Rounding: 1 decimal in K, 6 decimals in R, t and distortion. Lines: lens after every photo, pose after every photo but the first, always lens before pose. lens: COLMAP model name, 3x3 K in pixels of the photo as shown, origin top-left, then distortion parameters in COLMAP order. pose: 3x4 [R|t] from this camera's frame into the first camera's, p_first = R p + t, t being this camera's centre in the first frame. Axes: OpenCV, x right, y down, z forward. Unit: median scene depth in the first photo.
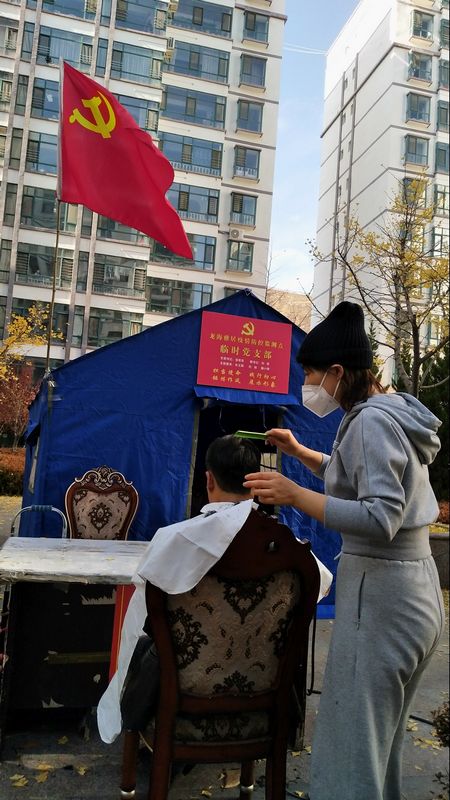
lens RADIAL K [[591.1, 0, 225.0], [0, 591.1, 400.0], [0, 0, 1]] dist [0.000189, 0.003587]
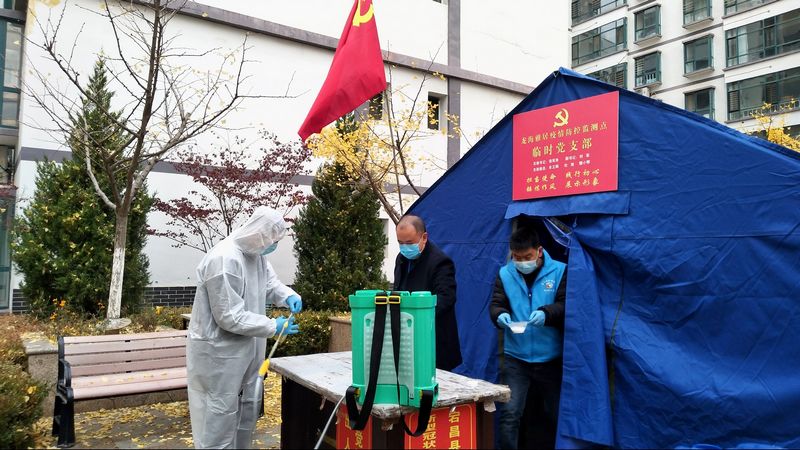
lens RADIAL K [[591.1, 0, 400.0], [0, 591.1, 225.0], [0, 0, 1]] dist [0.000189, 0.003587]
pose [[0.334577, -0.119664, -0.934740, 0.687997], [0.118801, 0.989347, -0.084132, 0.061127], [0.934850, -0.082900, 0.345229, 0.520783]]
